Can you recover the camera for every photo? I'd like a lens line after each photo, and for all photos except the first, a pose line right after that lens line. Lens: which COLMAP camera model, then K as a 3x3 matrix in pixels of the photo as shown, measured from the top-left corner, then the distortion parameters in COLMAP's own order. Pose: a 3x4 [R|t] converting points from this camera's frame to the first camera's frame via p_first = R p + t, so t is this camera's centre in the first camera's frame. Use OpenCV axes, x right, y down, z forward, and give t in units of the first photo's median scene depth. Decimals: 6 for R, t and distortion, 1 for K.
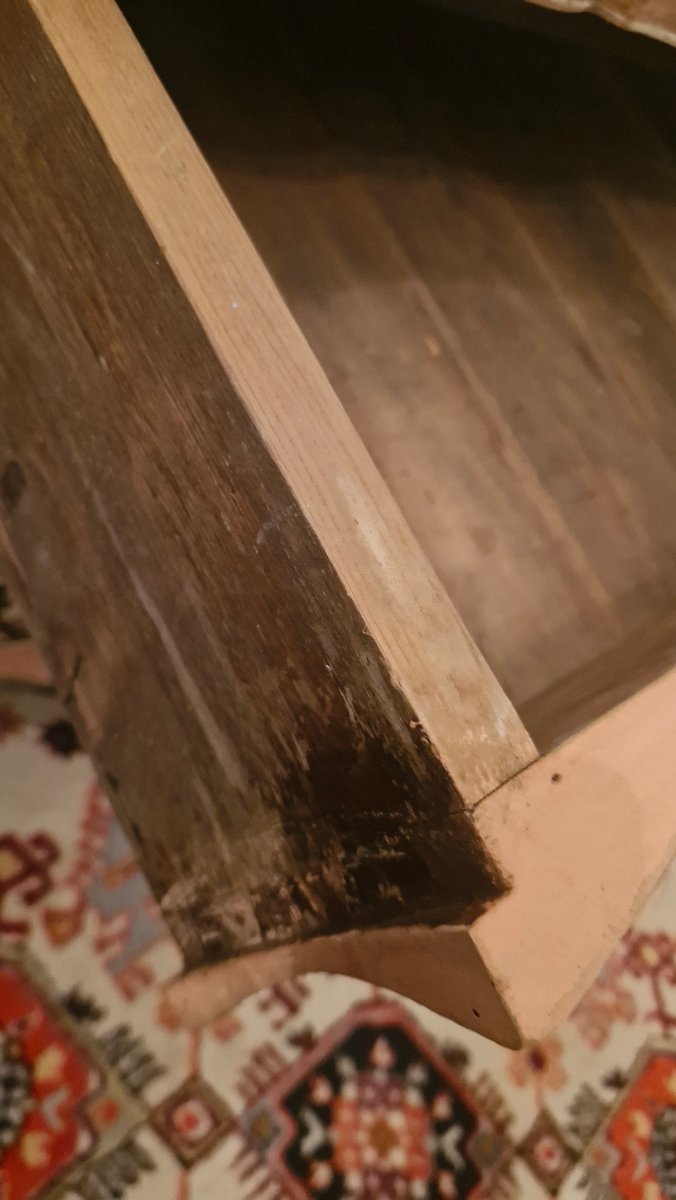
lens RADIAL K [[832.9, 0, 241.7], [0, 832.9, 600.1], [0, 0, 1]] dist [0.196344, -0.430376]
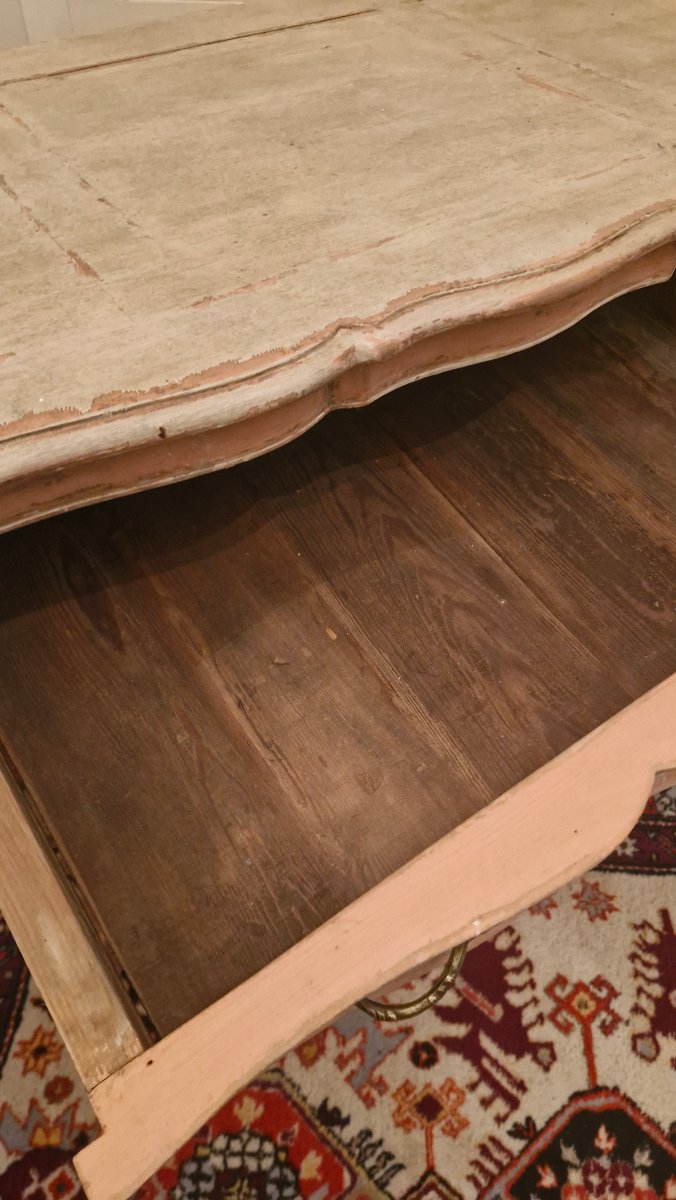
lens RADIAL K [[829.4, 0, 337.1], [0, 829.4, 592.1], [0, 0, 1]] dist [0.074397, -0.098624]
pose [[0.897284, -0.269712, -0.349481, 0.668869], [0.248630, 0.962915, -0.104778, -0.201951], [0.364780, 0.007124, 0.931066, -0.248498]]
